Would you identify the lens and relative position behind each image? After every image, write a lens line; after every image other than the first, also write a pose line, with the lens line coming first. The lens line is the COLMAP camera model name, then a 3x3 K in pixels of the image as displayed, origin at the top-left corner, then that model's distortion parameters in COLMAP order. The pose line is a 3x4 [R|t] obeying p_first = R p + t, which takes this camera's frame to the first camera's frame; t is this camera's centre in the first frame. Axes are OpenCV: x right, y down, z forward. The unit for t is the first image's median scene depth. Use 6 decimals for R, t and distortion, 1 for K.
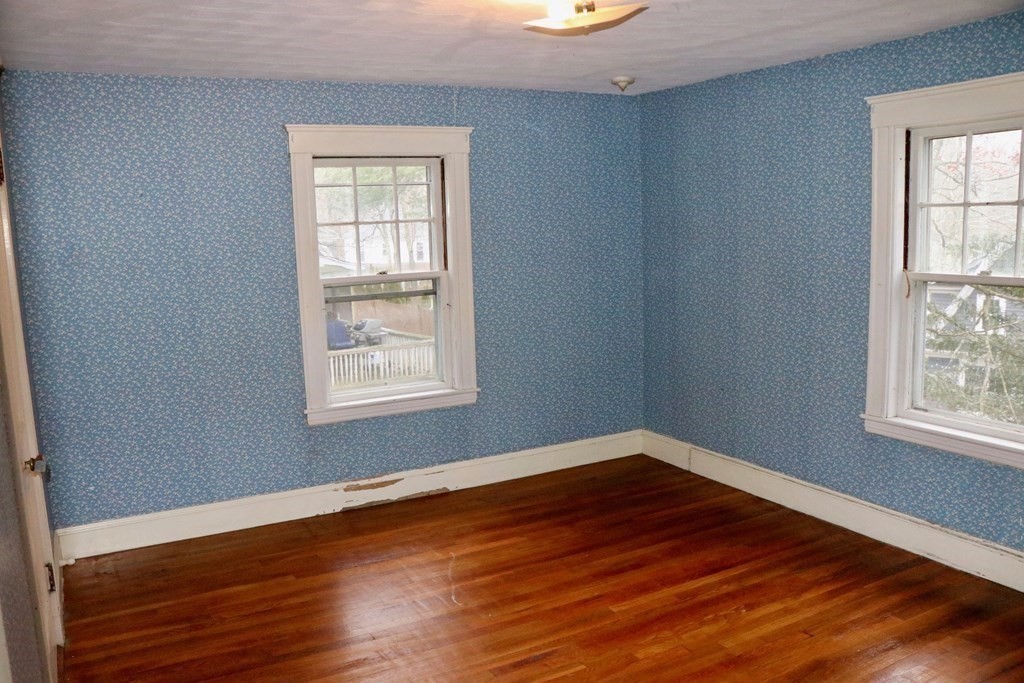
lens RADIAL K [[832.8, 0, 509.1], [0, 832.8, 354.7], [0, 0, 1]] dist [-0.183759, 0.151010]
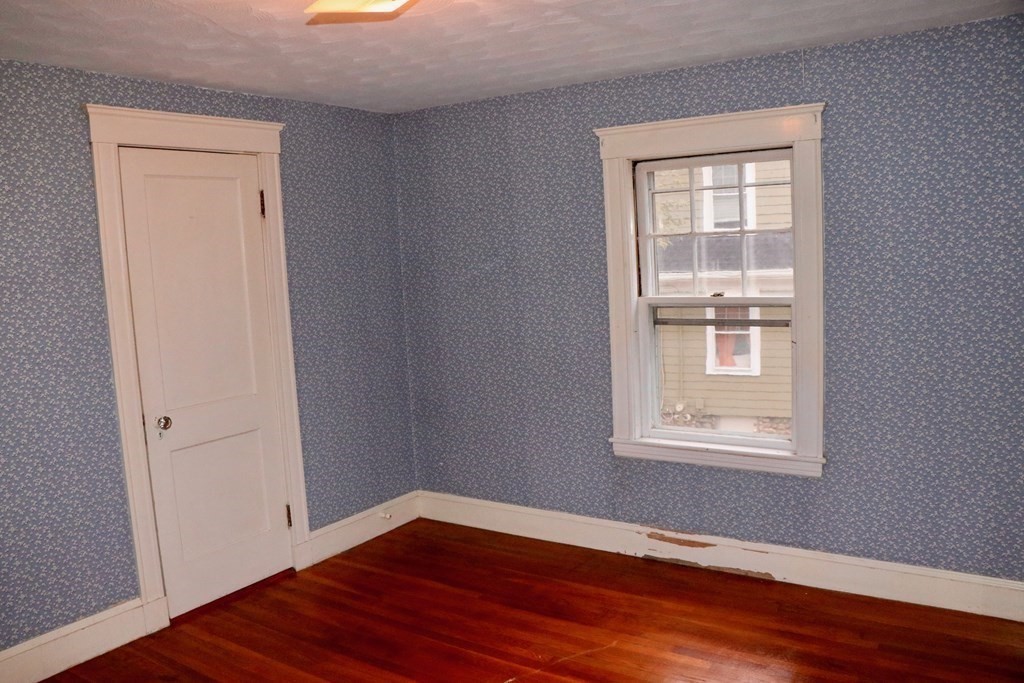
lens RADIAL K [[832.8, 0, 509.1], [0, 832.8, 354.7], [0, 0, 1]] dist [-0.183759, 0.151010]
pose [[0.455533, 0.125034, -0.881394, 0.481830], [-0.103728, 0.990798, 0.086944, -0.089380], [0.884155, 0.051820, 0.464311, 0.439783]]
